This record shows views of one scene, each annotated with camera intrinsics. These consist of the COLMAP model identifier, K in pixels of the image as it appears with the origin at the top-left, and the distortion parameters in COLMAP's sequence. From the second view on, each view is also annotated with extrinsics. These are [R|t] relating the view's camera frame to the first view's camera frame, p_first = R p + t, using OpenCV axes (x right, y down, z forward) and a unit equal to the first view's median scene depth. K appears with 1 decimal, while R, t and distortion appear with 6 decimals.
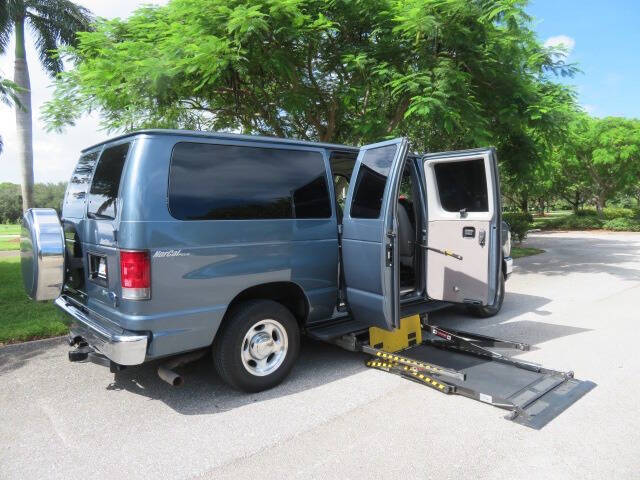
lens RADIAL K [[461.4, 0, 318.1], [0, 461.4, 238.5], [0, 0, 1]] dist [-0.005749, 0.001701]
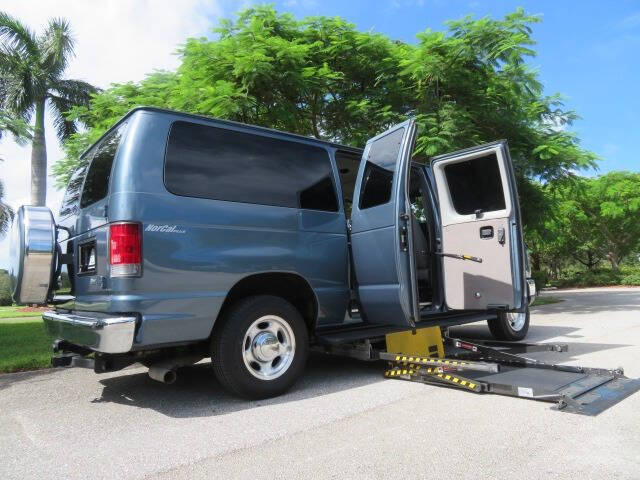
lens RADIAL K [[461.4, 0, 318.1], [0, 461.4, 238.5], [0, 0, 1]] dist [-0.005749, 0.001701]
pose [[0.999374, -0.030795, -0.017418, 0.000817], [0.027459, 0.985570, -0.167028, 0.162601], [0.022310, 0.166445, 0.985798, 0.079156]]
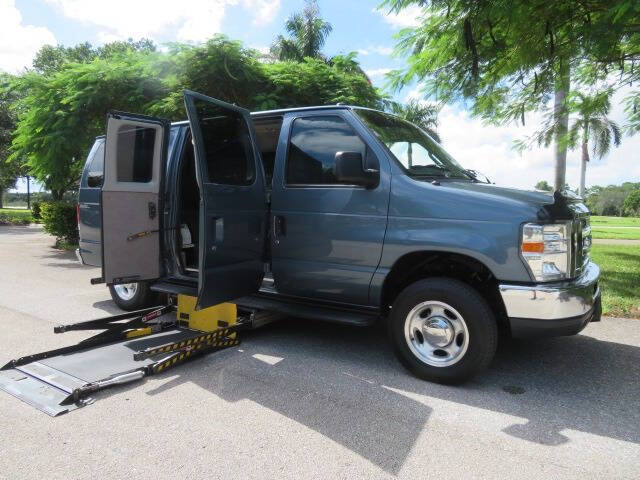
lens RADIAL K [[461.4, 0, 318.1], [0, 461.4, 238.5], [0, 0, 1]] dist [-0.005749, 0.001701]
pose [[0.245227, 0.088607, -0.965408, 1.221005], [-0.078451, 0.994362, 0.071337, -0.027933], [0.966286, 0.058243, 0.250796, 1.081556]]
